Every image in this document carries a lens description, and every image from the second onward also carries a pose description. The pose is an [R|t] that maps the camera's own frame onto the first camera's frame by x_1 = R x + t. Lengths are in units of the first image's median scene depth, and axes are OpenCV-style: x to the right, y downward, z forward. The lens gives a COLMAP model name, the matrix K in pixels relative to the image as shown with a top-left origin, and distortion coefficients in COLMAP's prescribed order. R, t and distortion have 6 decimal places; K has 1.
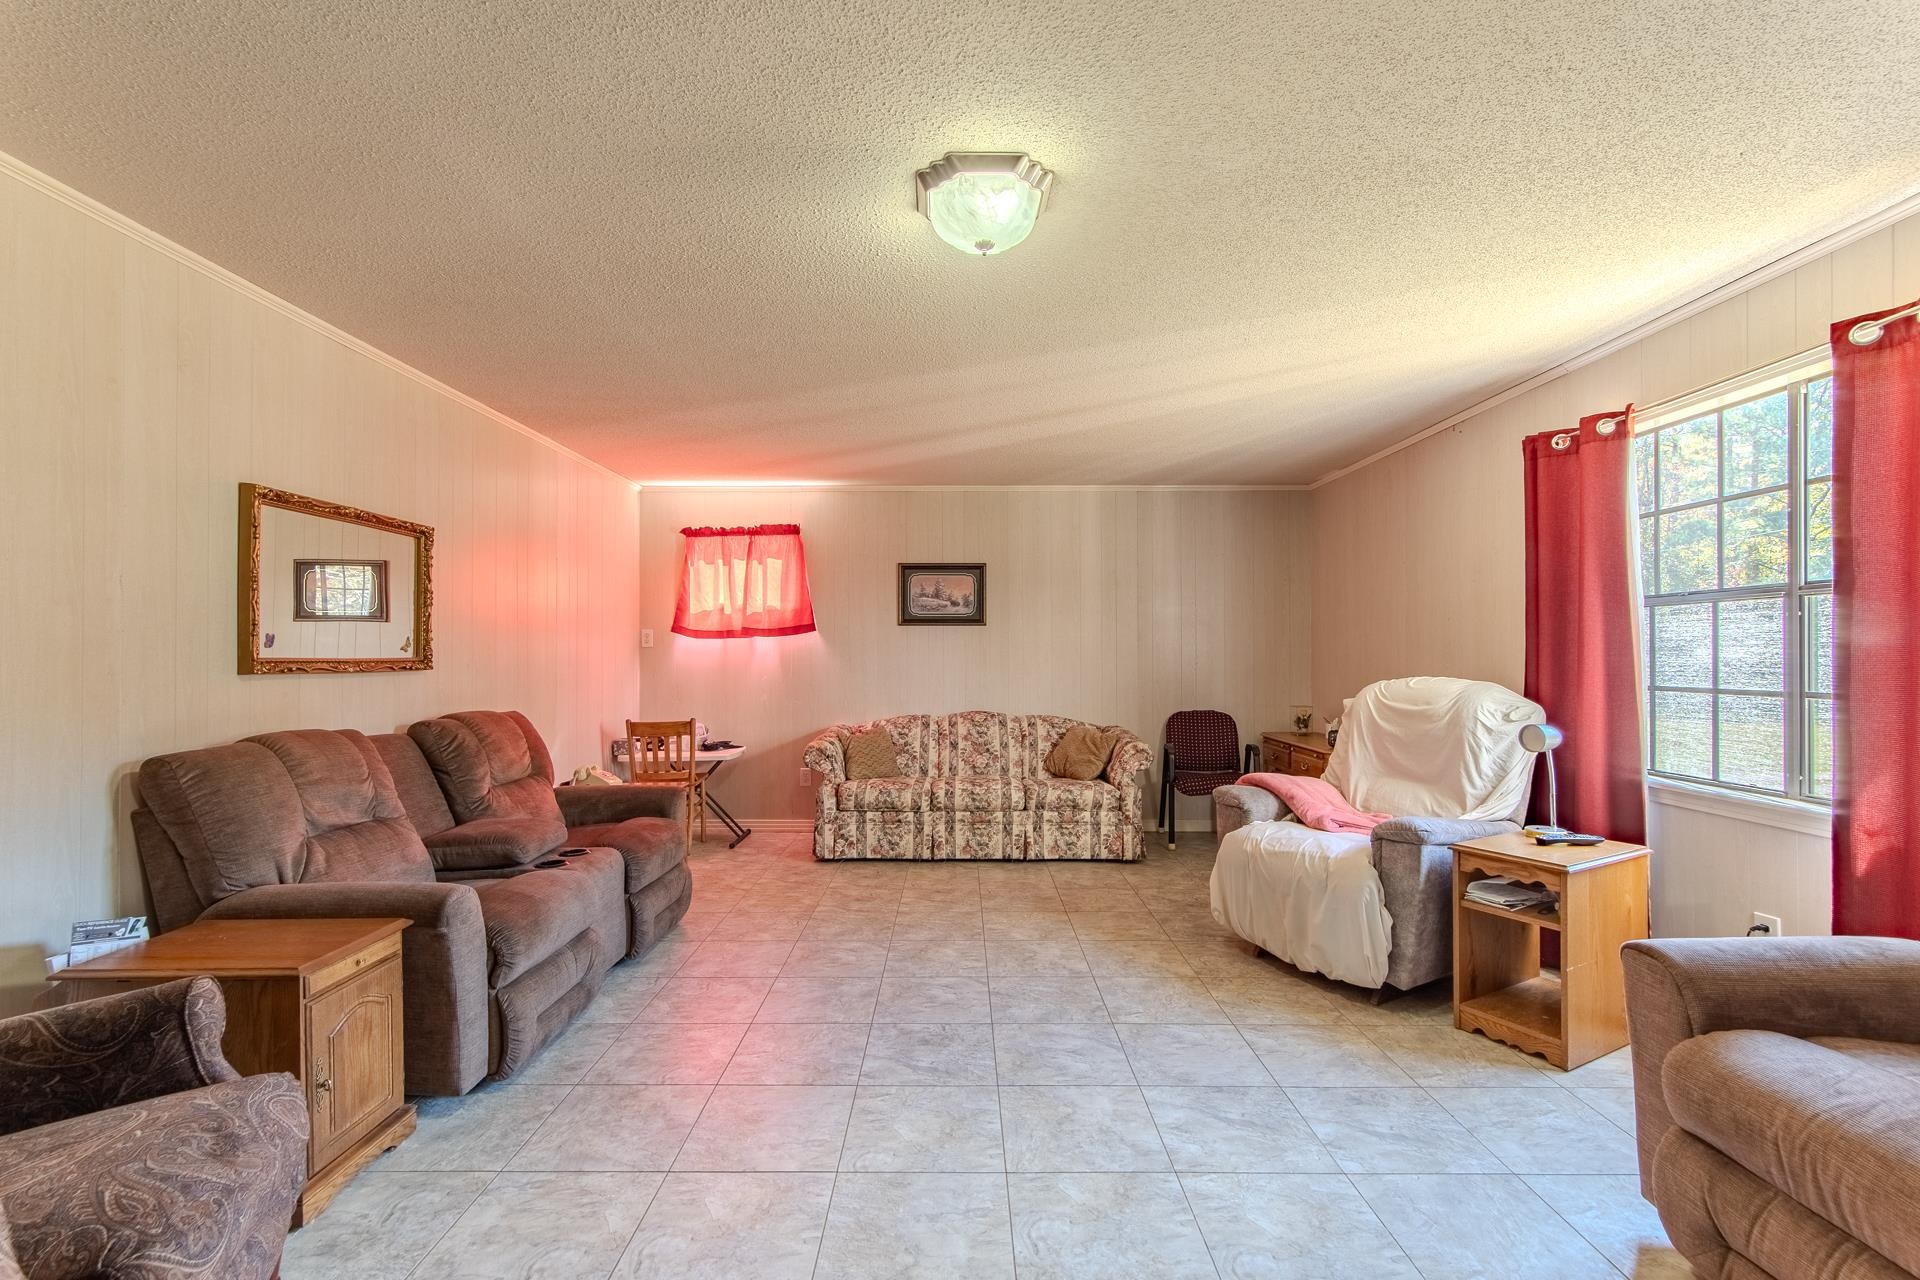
lens RADIAL K [[841.2, 0, 955.6], [0, 841.2, 651.8], [0, 0, 1]] dist [-0.002793, 0.002772]
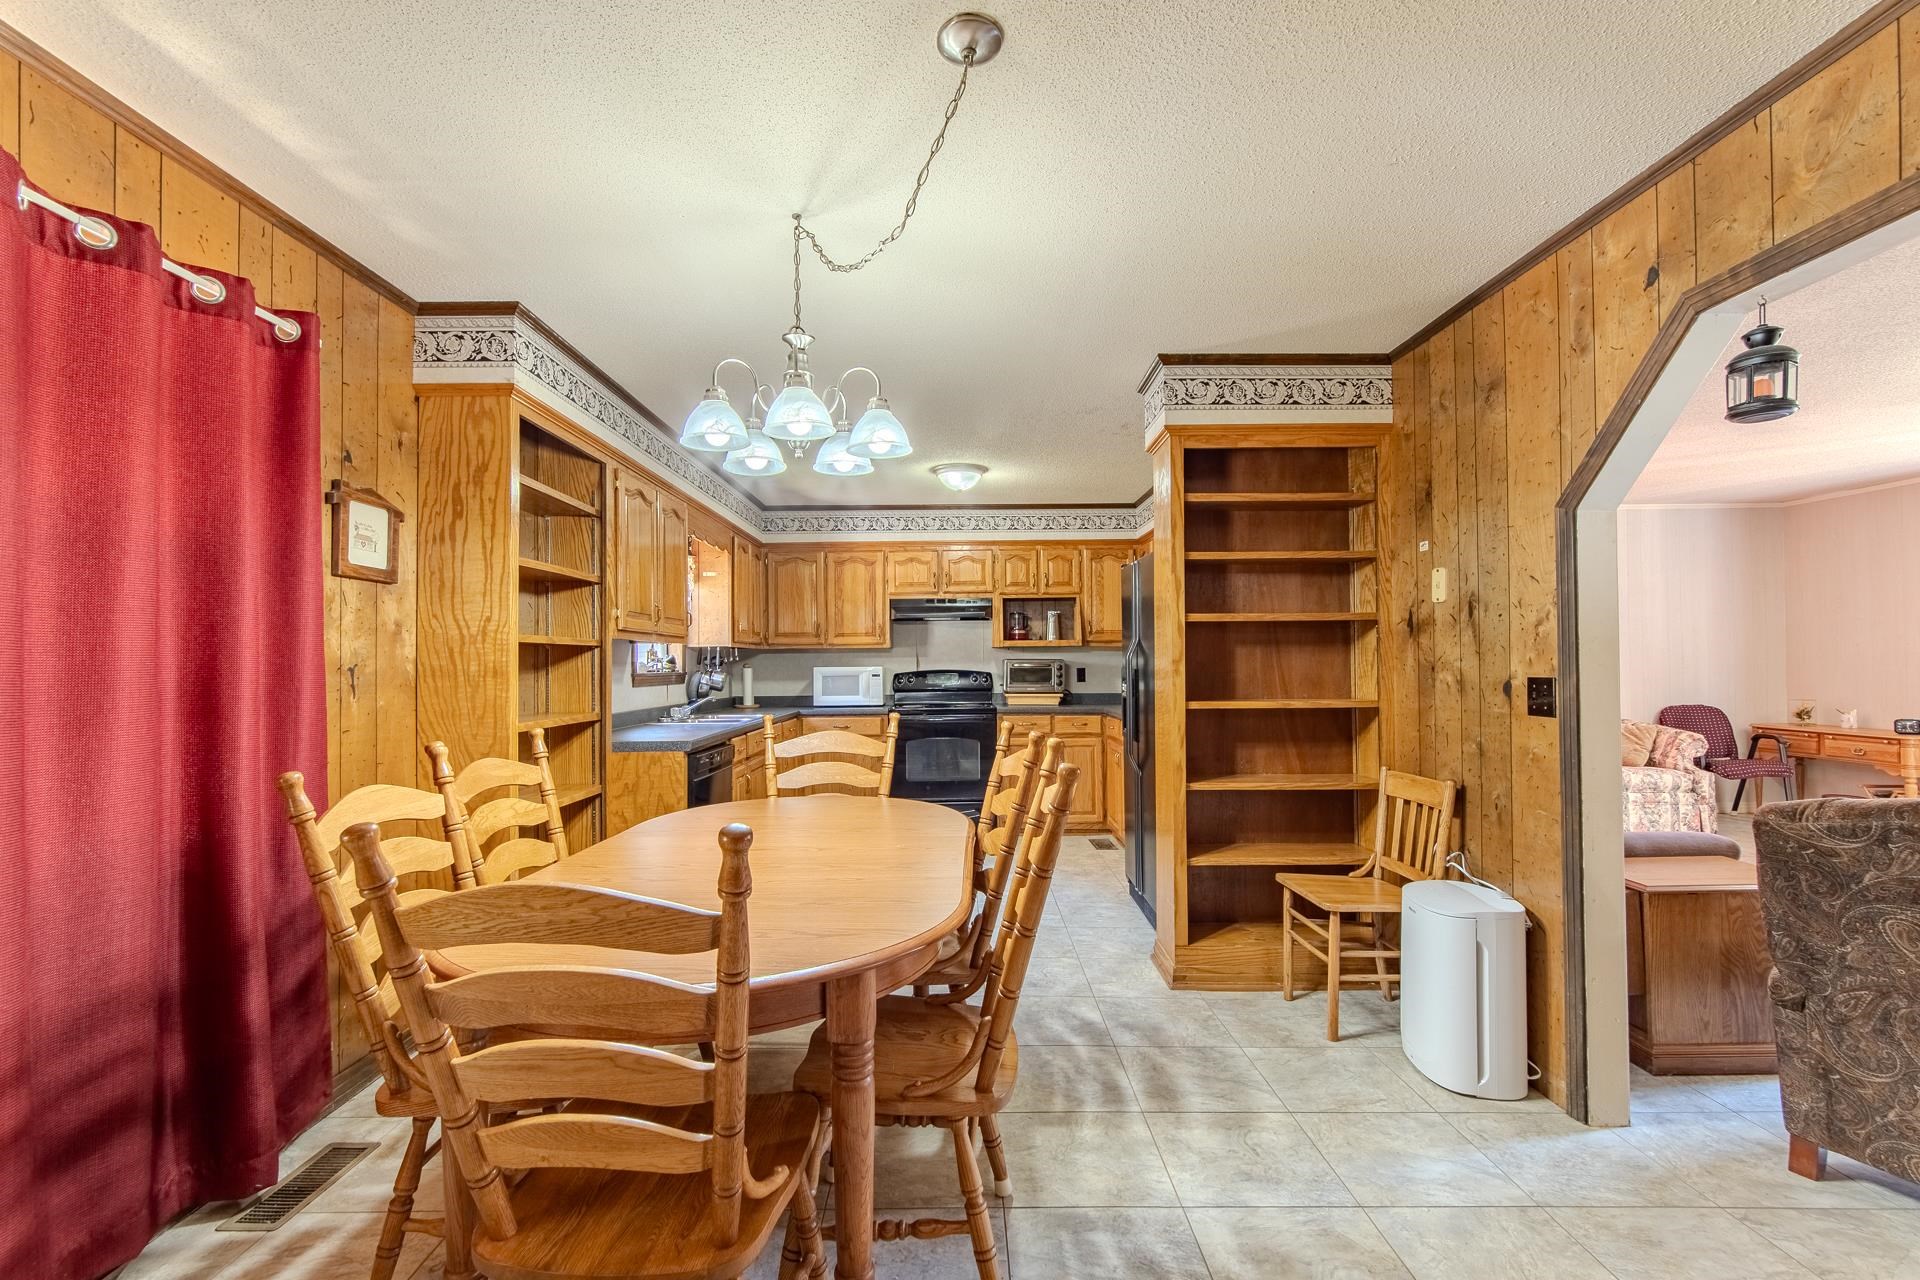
lens RADIAL K [[841.2, 0, 957.3], [0, 841.2, 650.3], [0, 0, 1]] dist [-0.002793, 0.002772]
pose [[0.999945, -0.009318, 0.004837, -1.049626], [0.009360, 0.999917, -0.008842, -0.003655], [-0.004754, 0.008887, 0.999949, -0.180365]]
